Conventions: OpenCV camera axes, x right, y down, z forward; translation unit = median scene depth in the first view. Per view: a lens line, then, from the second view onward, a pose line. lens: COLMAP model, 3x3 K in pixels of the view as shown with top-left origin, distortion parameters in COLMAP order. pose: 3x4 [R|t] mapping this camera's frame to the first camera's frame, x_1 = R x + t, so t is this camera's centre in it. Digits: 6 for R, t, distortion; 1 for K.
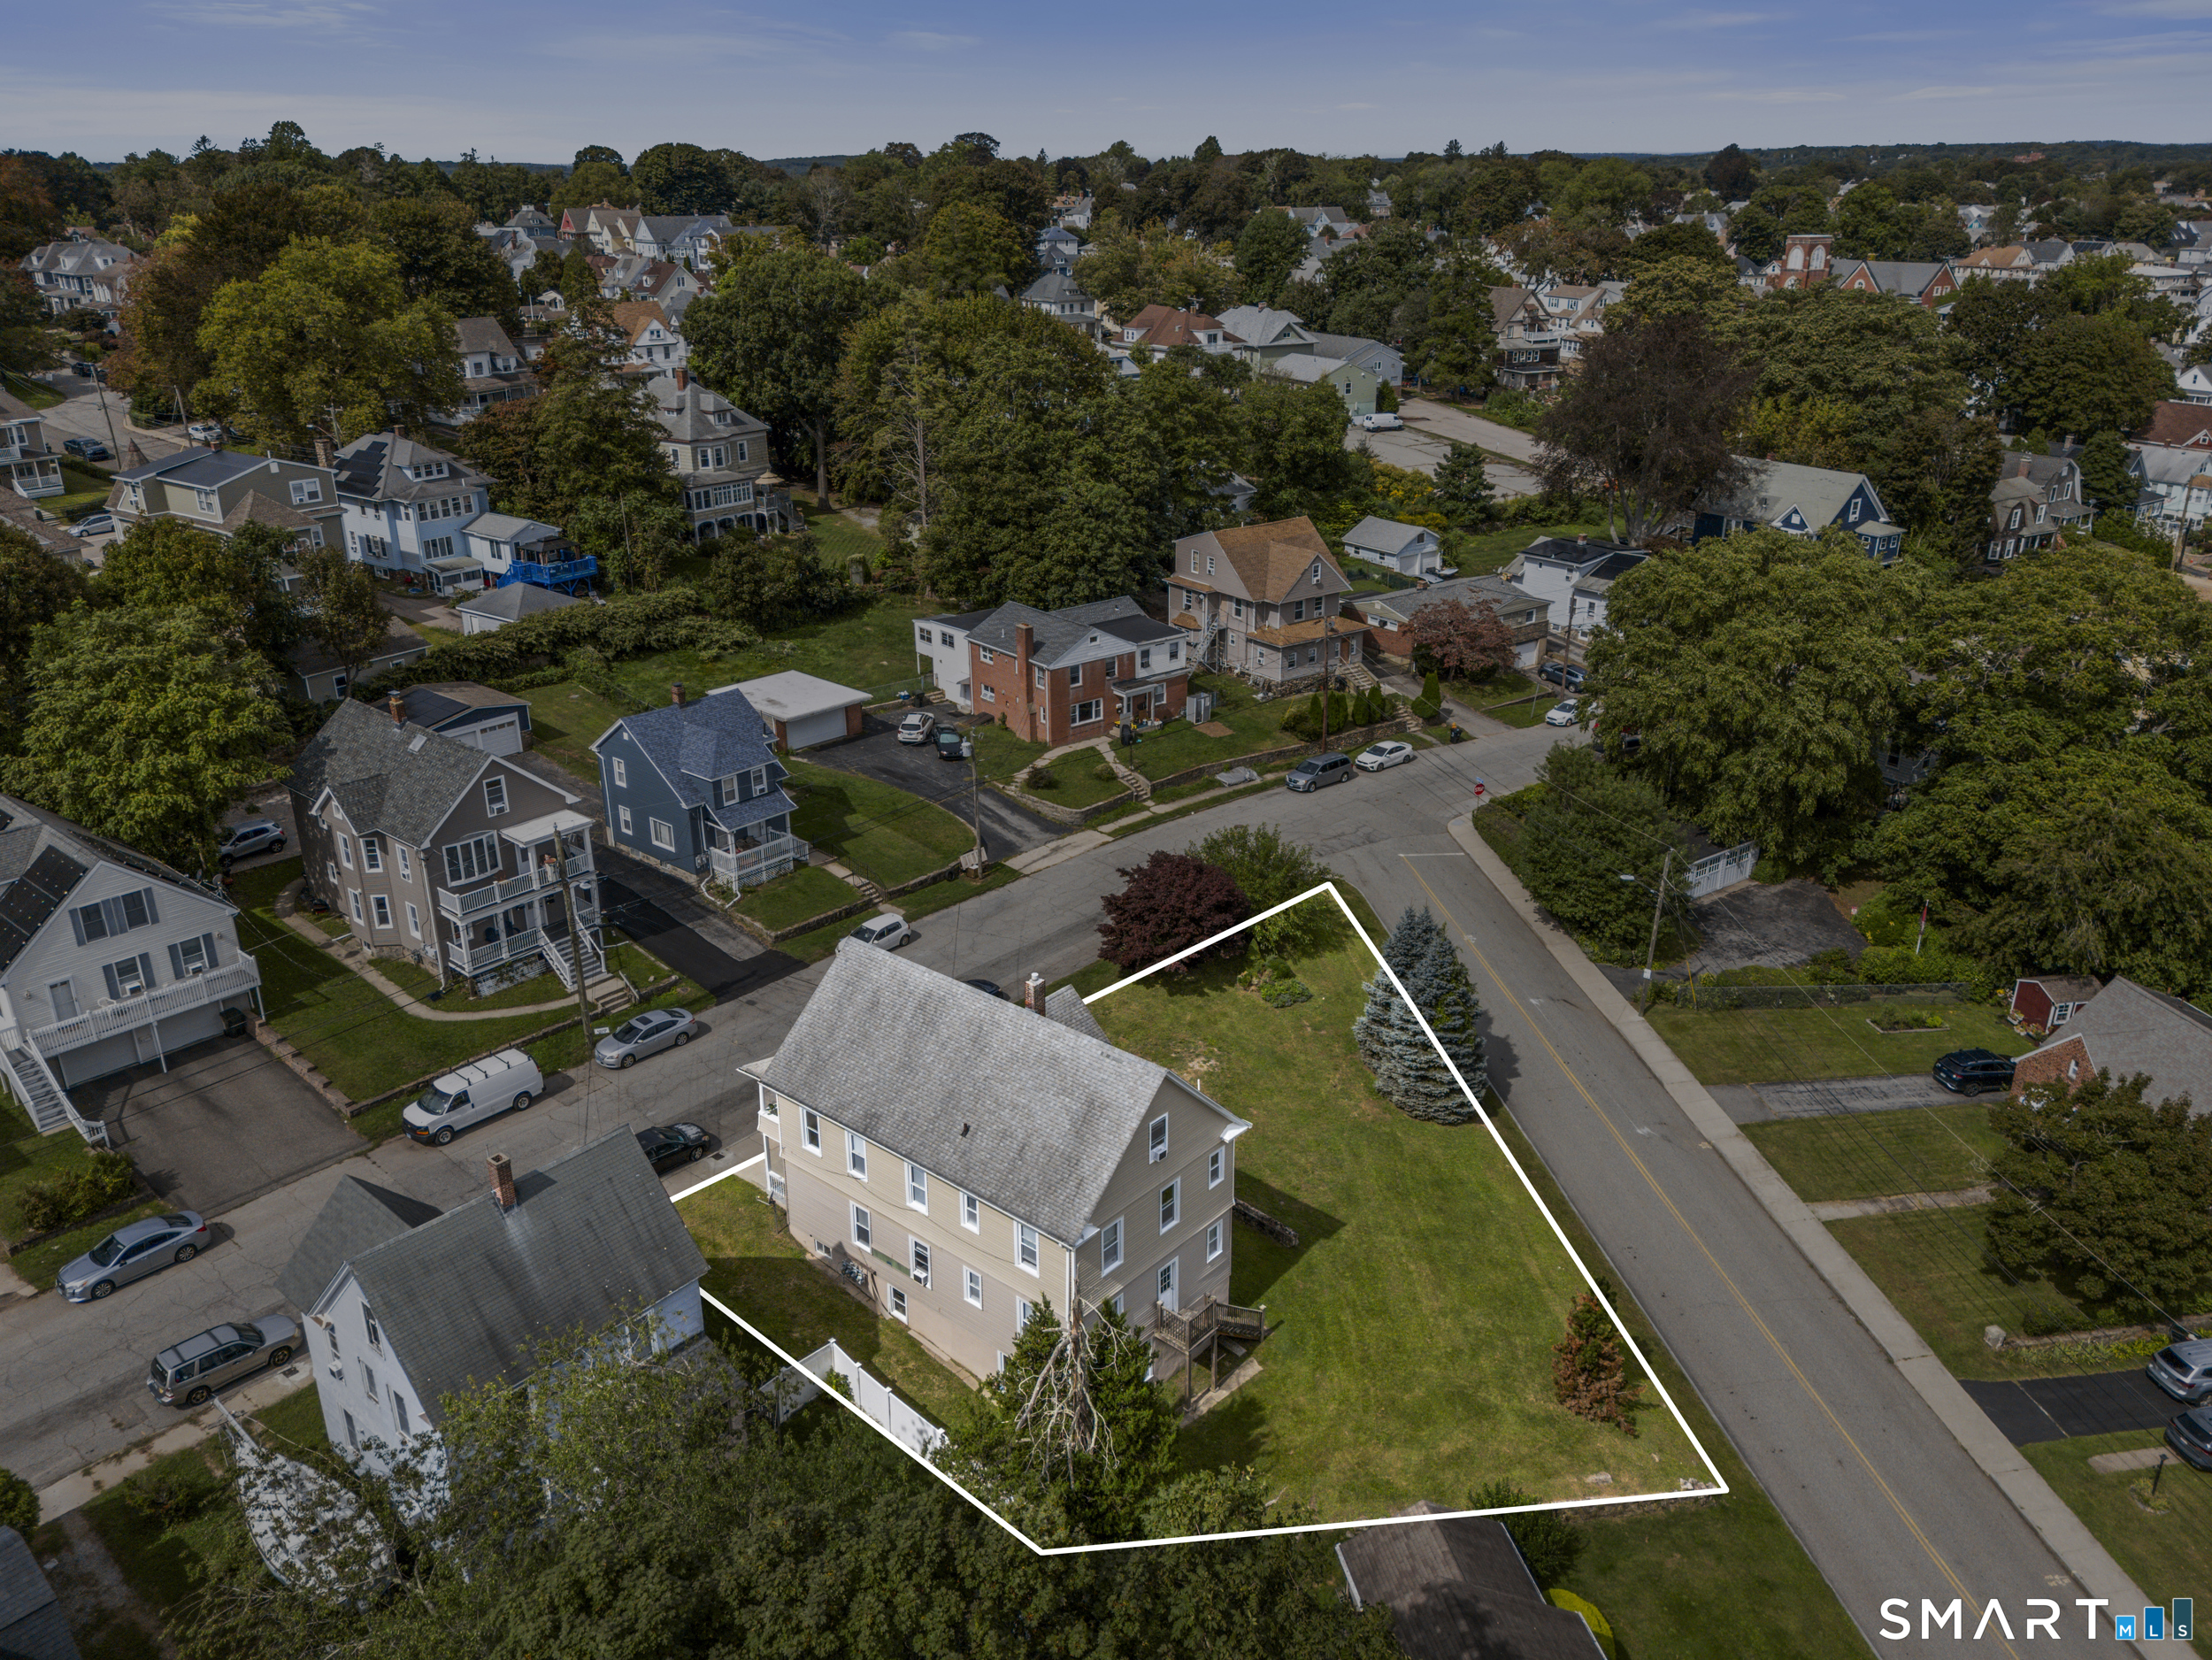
lens RADIAL K [[1630.5, 0, 1112.2], [0, 1630.5, 829.4], [0, 0, 1]] dist [0.088983, -0.093996]
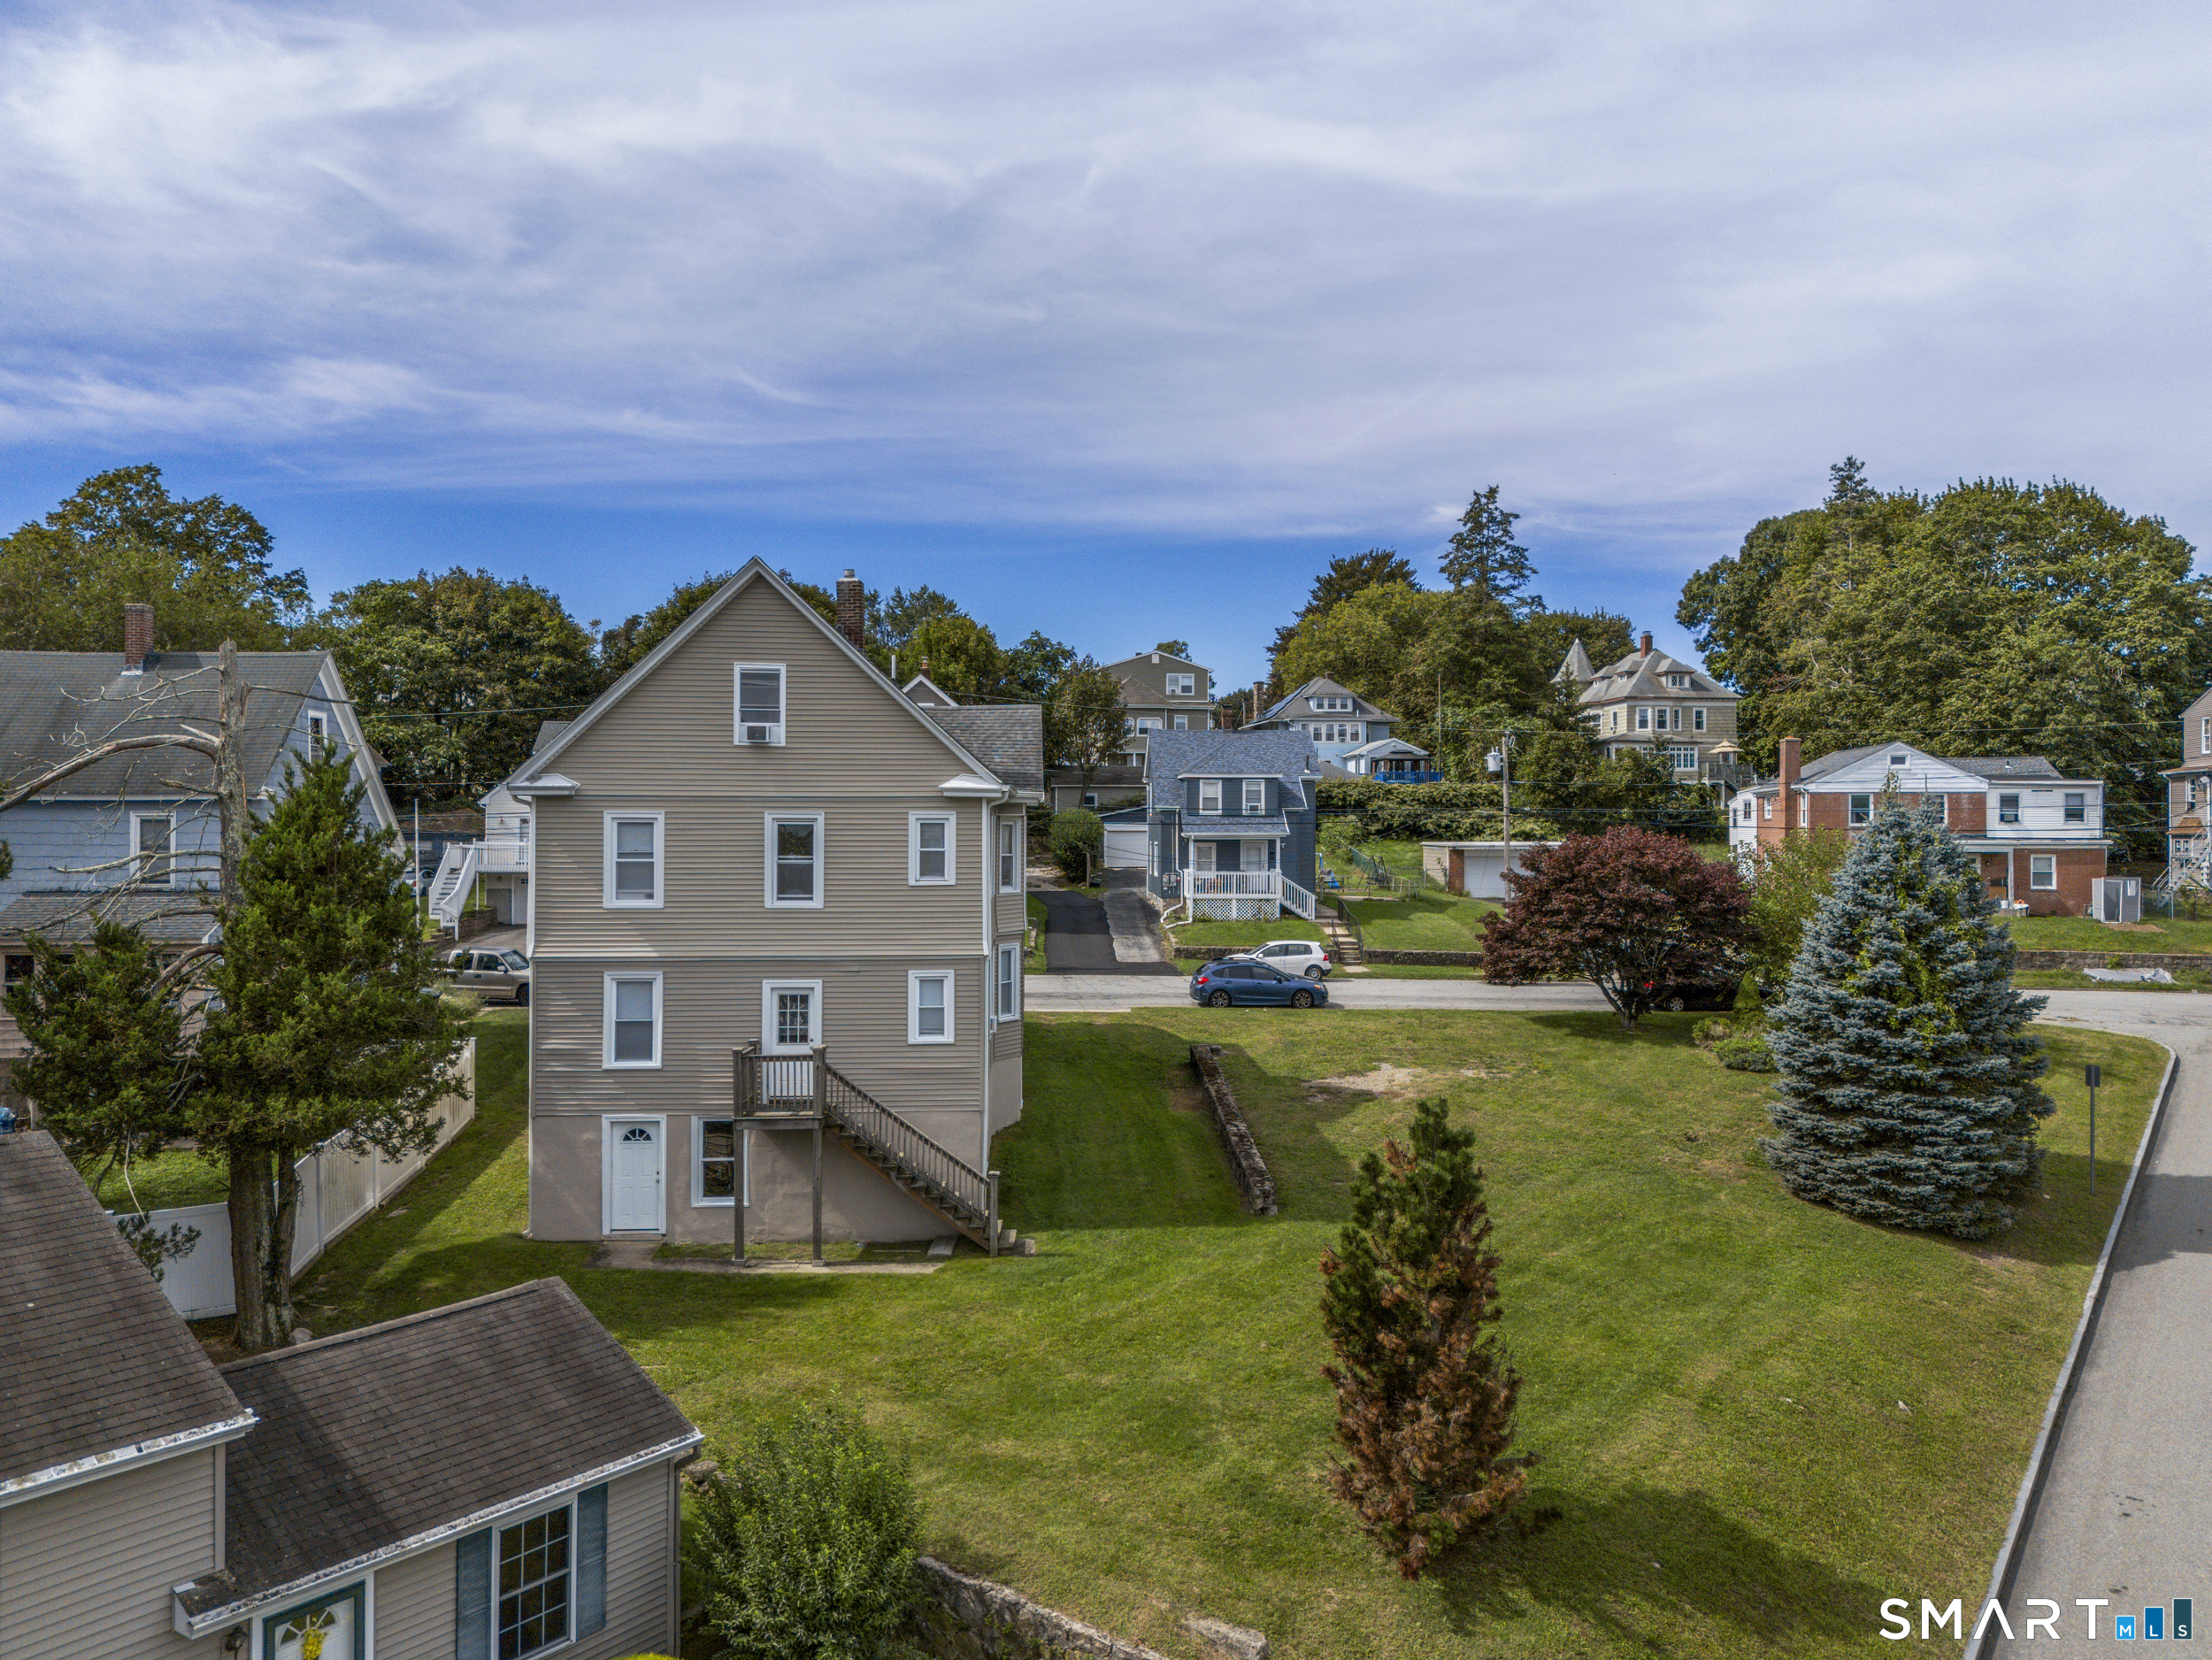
lens RADIAL K [[1630.5, 0, 1112.2], [0, 1630.5, 829.4], [0, 0, 1]] dist [0.088983, -0.093996]
pose [[0.684519, 0.003302, -0.728988, 0.280901], [-0.272081, 0.928888, -0.251276, 0.179455], [0.676318, 0.370347, 0.636739, 0.386051]]
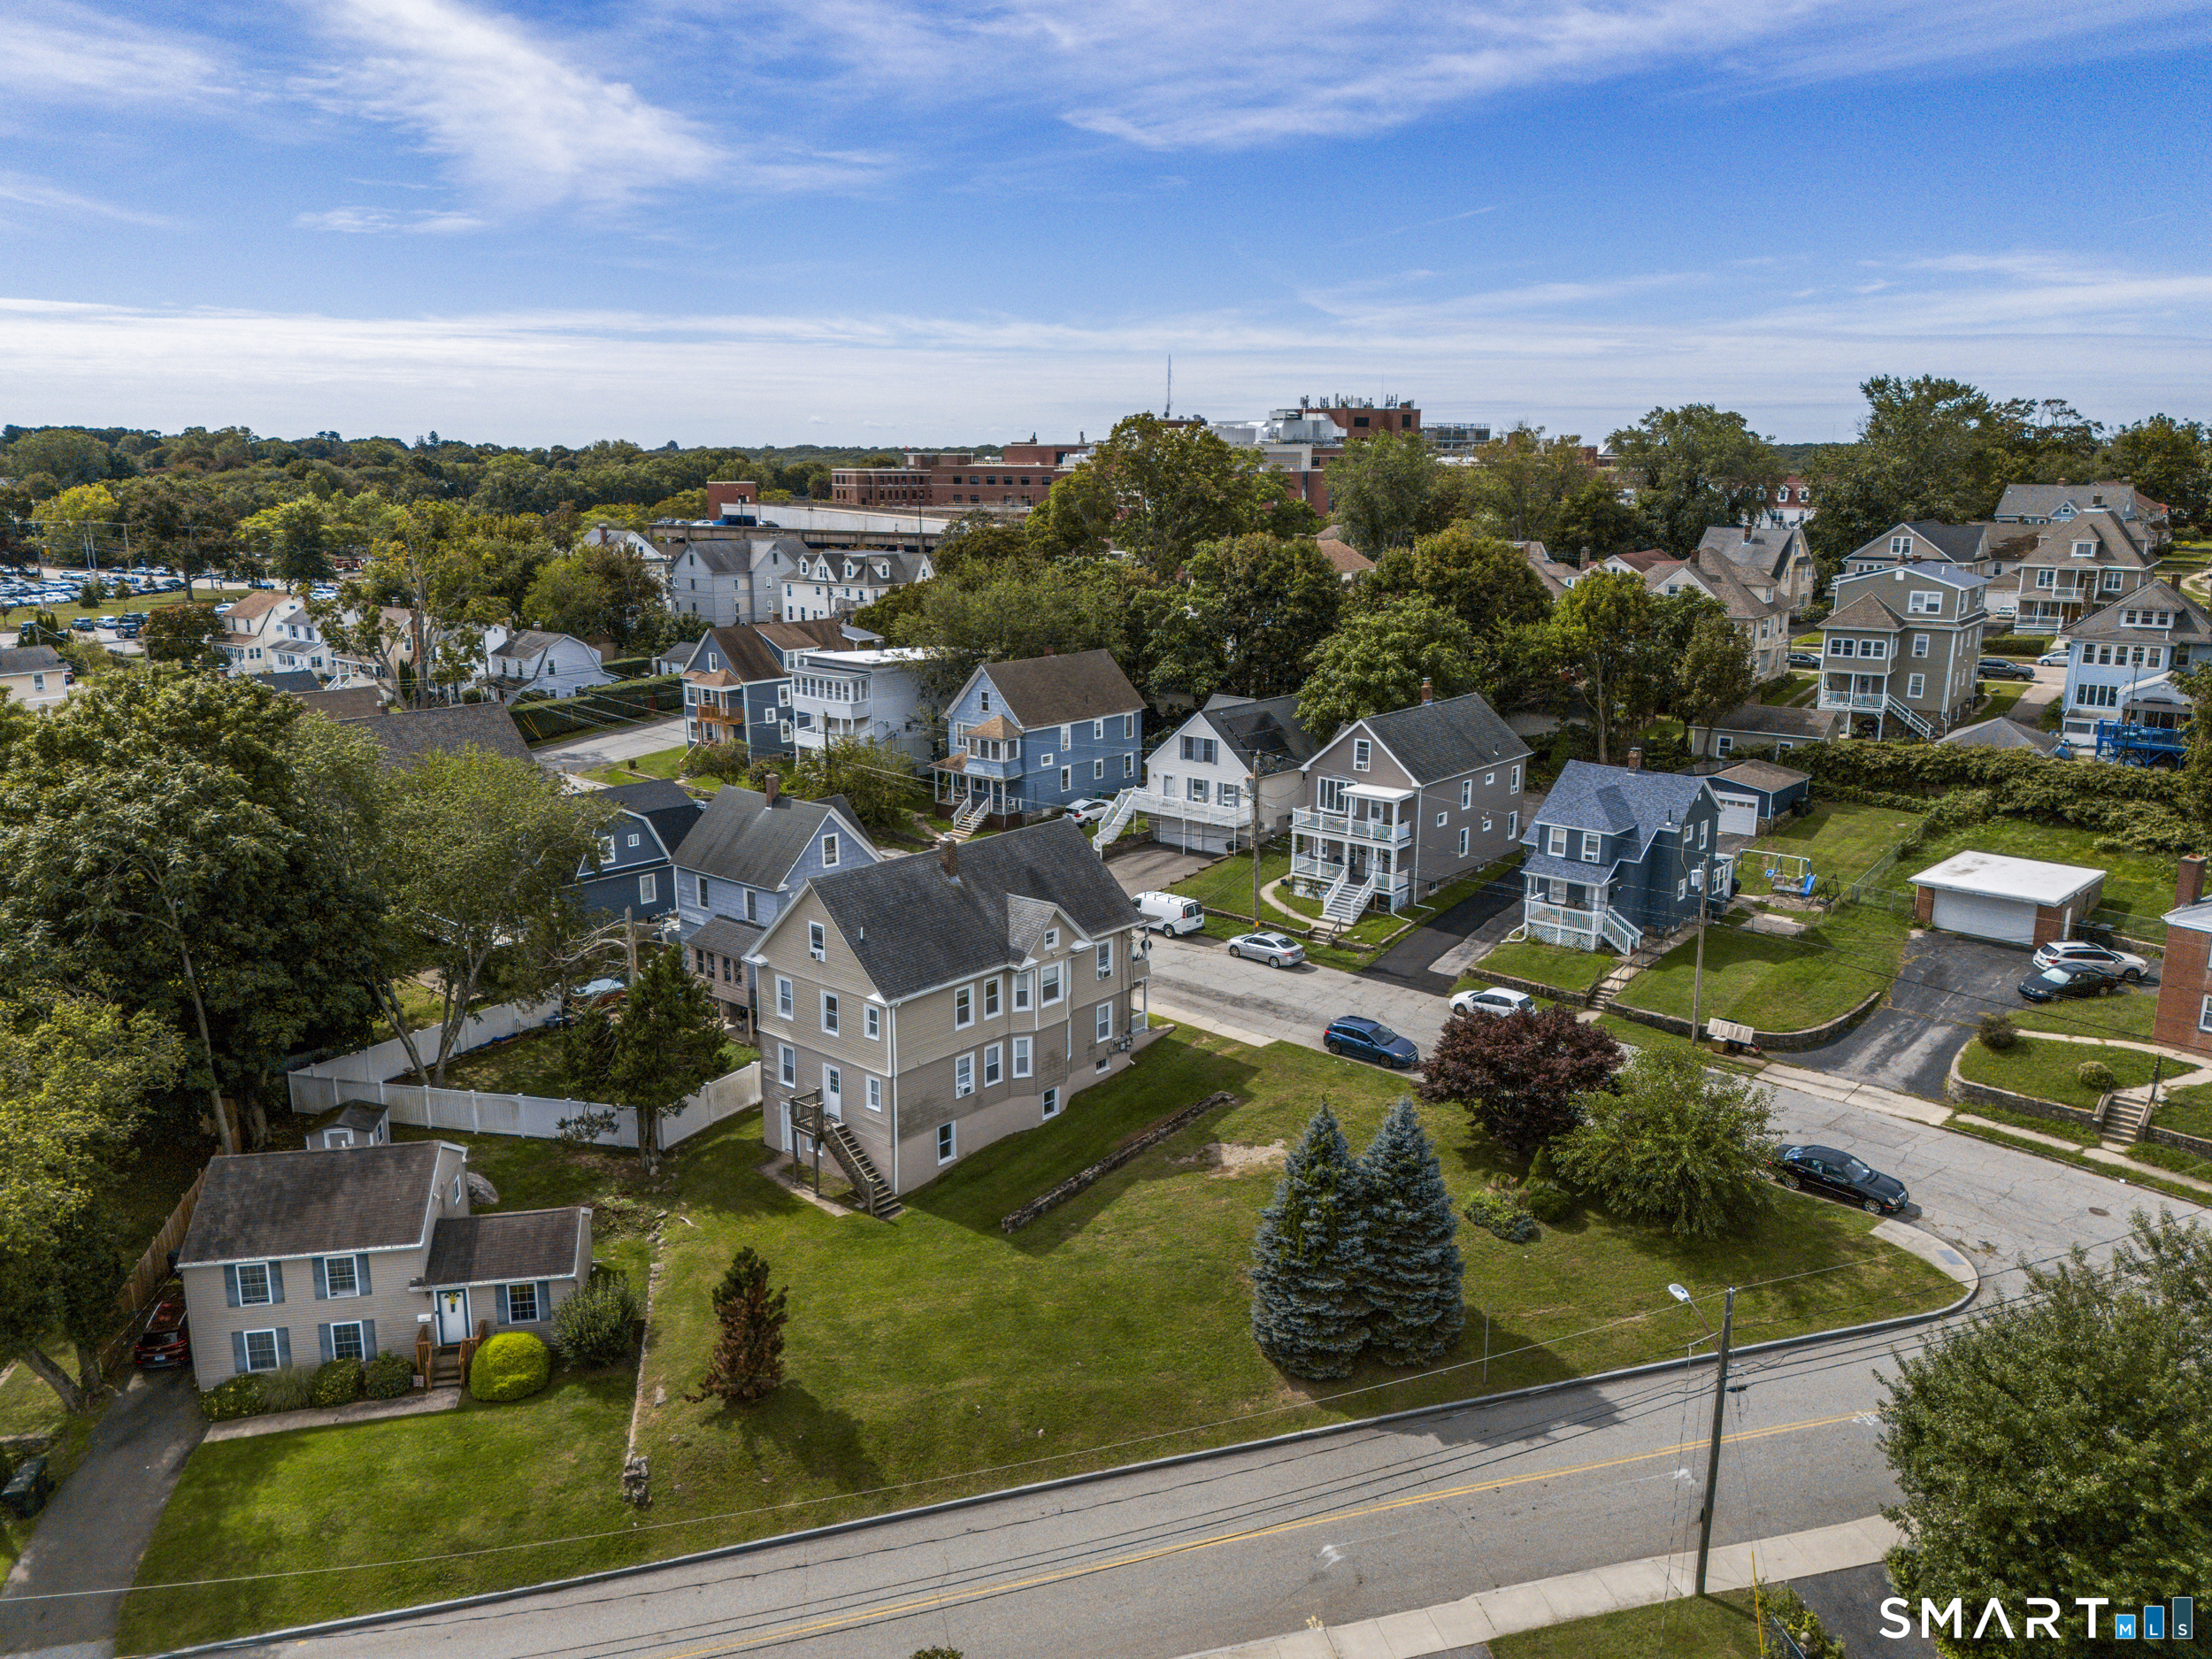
lens RADIAL K [[1630.5, 0, 1112.2], [0, 1630.5, 828.9], [0, 0, 1]] dist [0.088983, -0.093996]
pose [[-0.010328, 0.225521, -0.974184, 0.639101], [-0.369825, 0.904294, 0.213263, -0.123742], [0.929044, 0.362480, 0.074064, 0.571375]]
